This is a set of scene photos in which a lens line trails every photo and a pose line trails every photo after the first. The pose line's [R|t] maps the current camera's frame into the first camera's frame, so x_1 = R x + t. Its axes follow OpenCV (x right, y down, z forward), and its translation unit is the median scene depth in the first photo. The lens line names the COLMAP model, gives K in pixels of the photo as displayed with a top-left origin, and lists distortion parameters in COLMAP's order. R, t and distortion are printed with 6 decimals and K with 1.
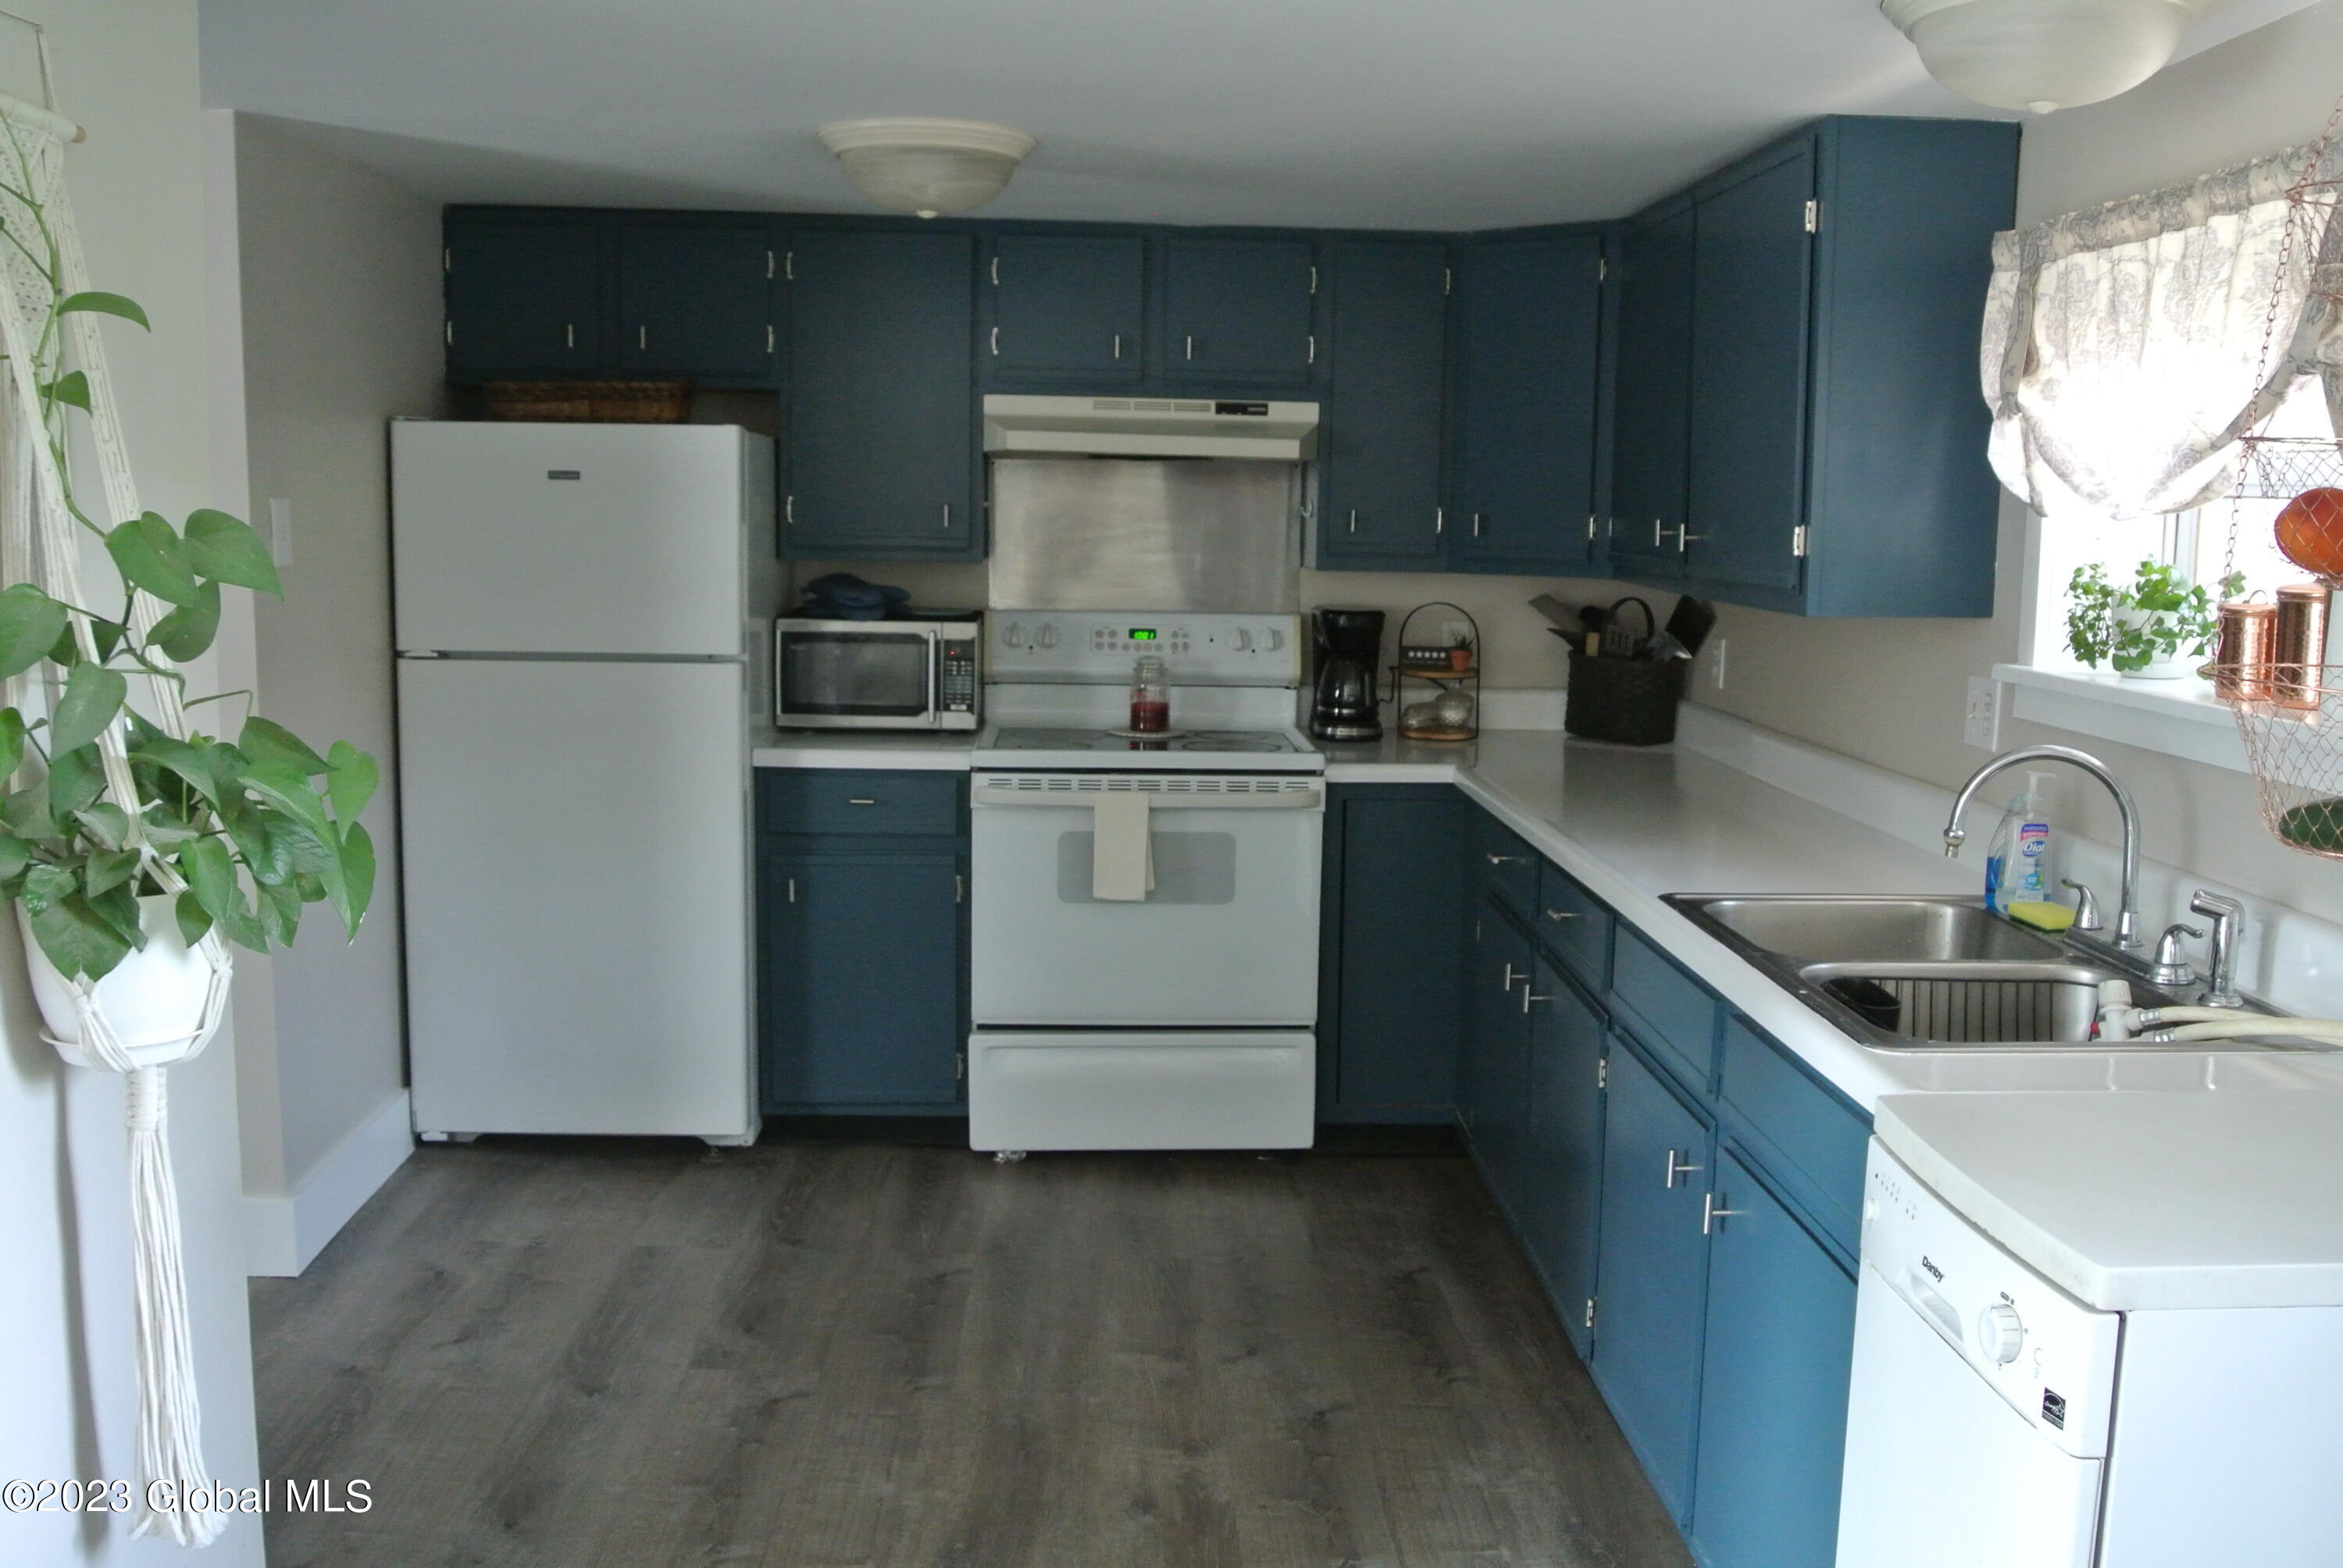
lens RADIAL K [[2004.4, 0, 1172.1], [0, 2004.4, 794.1], [0, 0, 1]] dist [-0.065028, 0.002884]
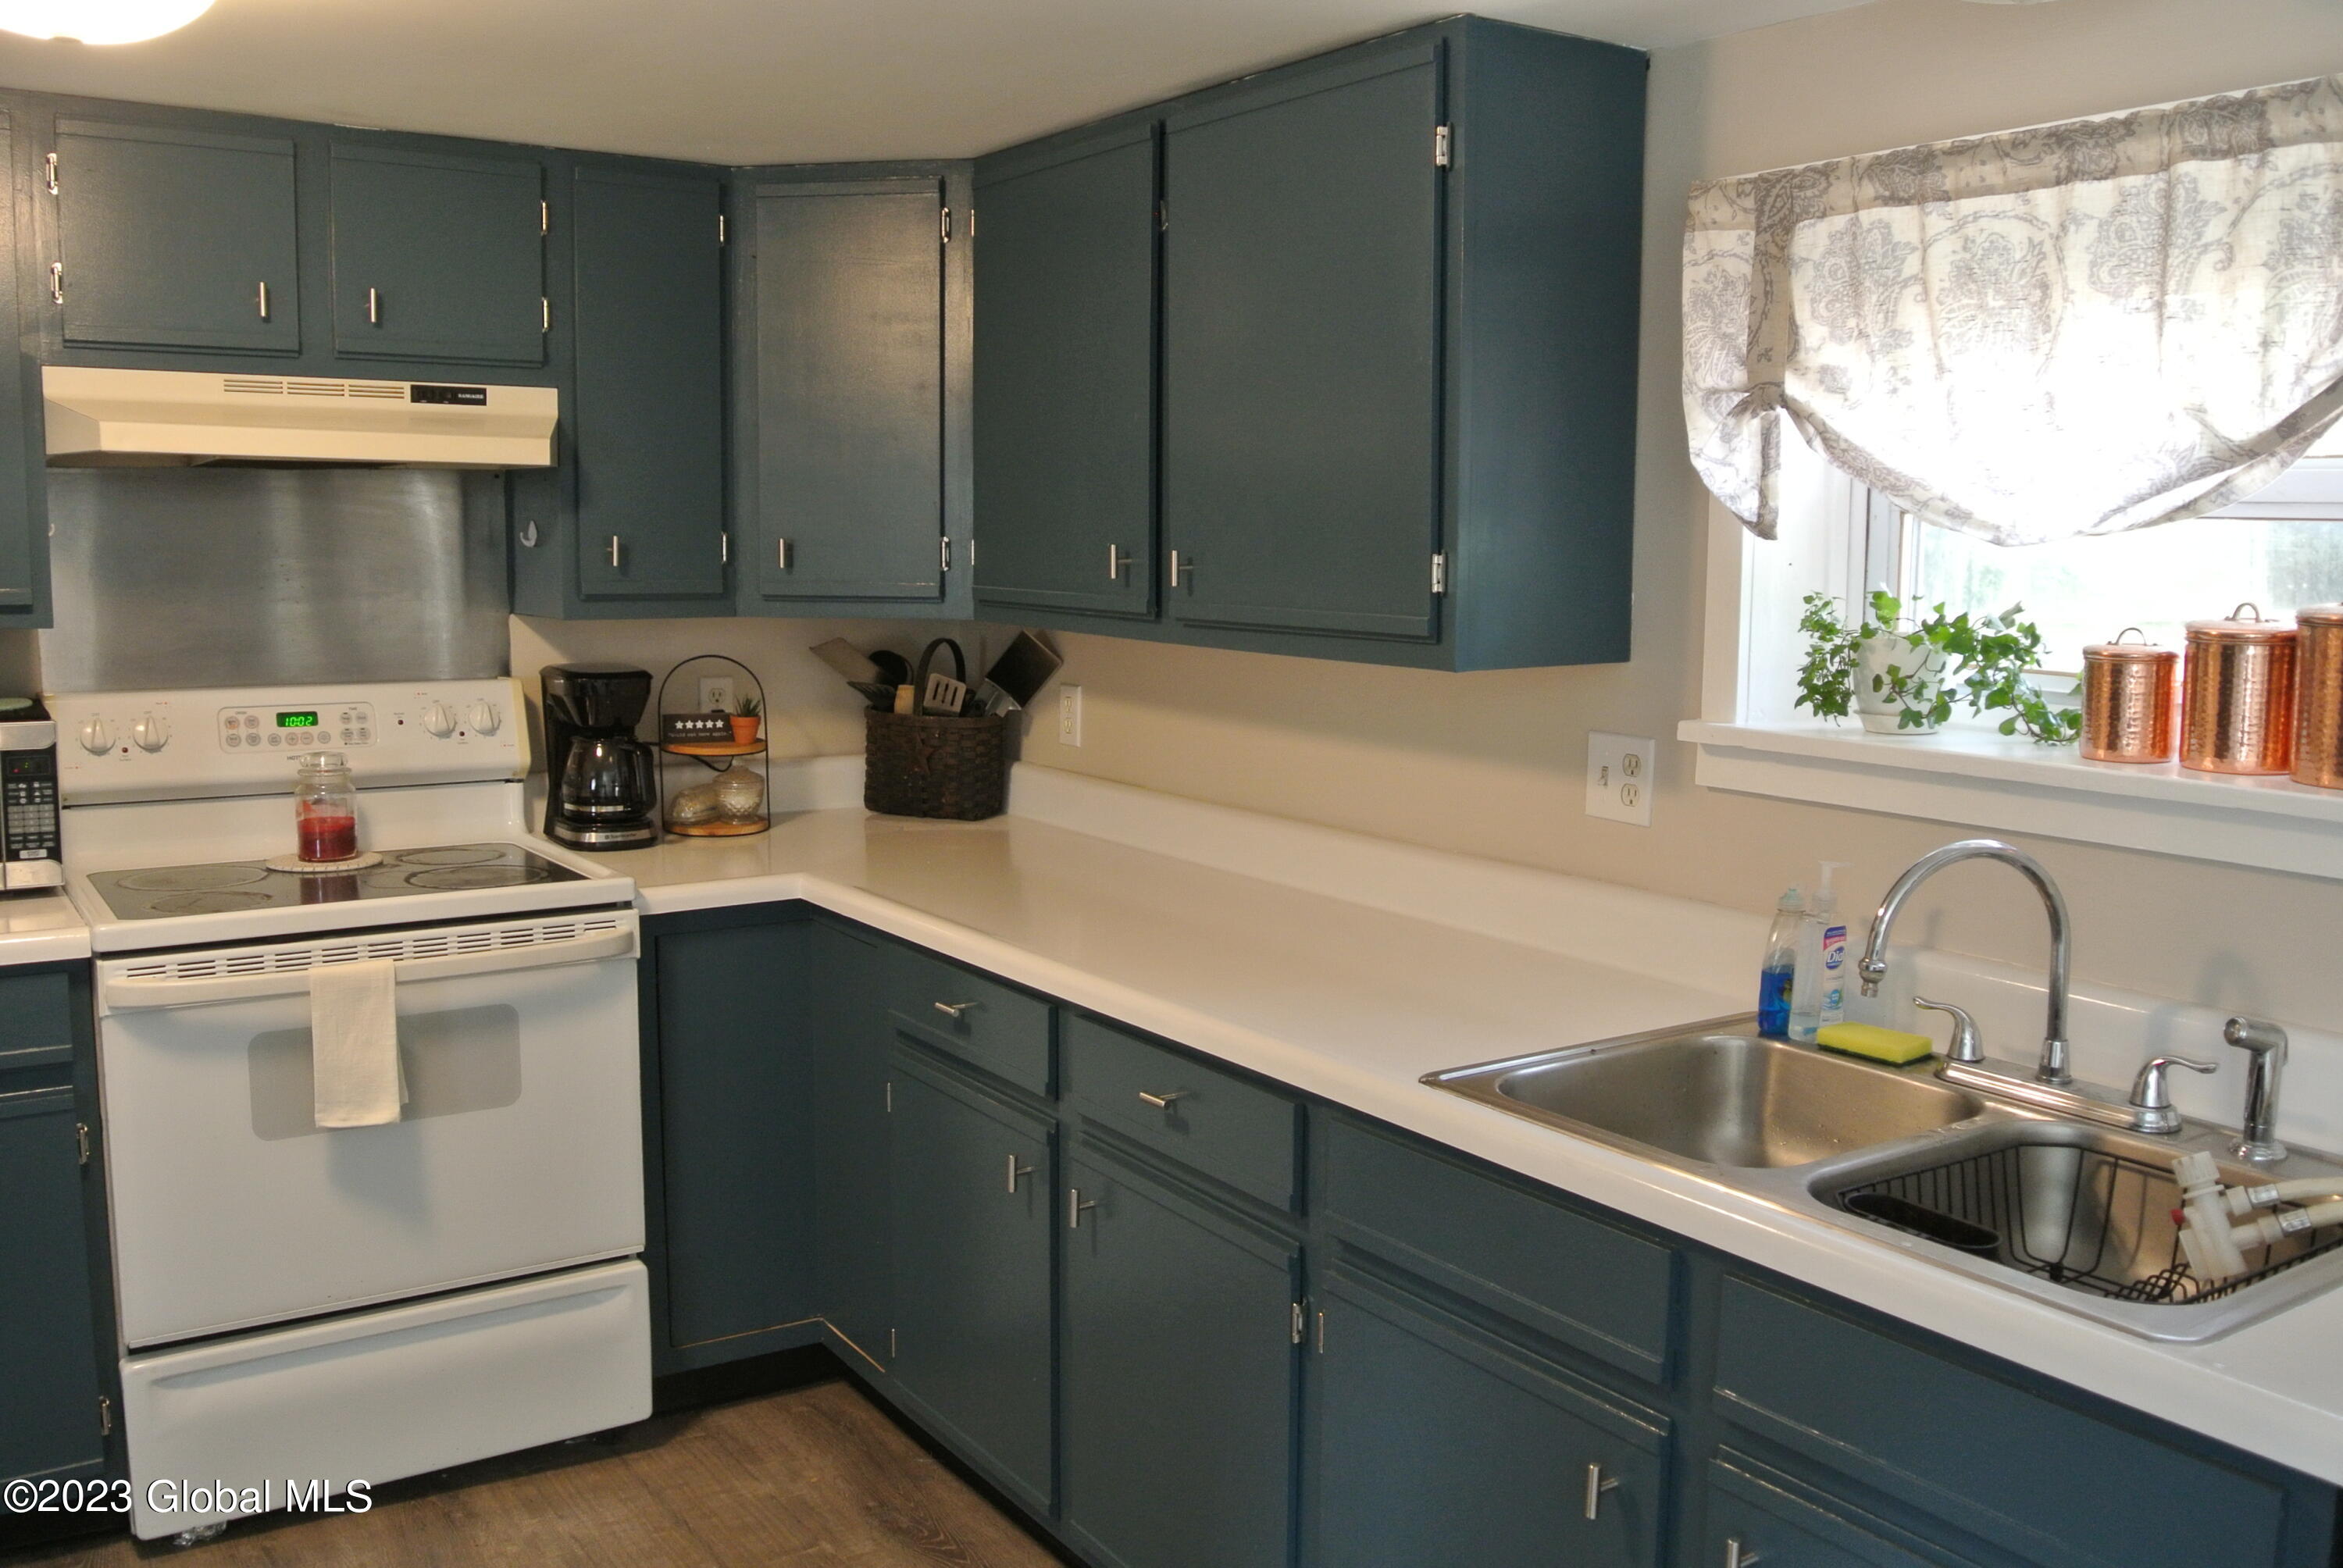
lens RADIAL K [[2004.4, 0, 1172.1], [0, 2004.4, 794.1], [0, 0, 1]] dist [-0.065028, 0.002884]
pose [[0.850822, -0.077645, 0.519686, -0.122721], [0.080448, 0.996611, 0.017193, -0.044347], [-0.519260, 0.027179, 0.854184, 0.275569]]
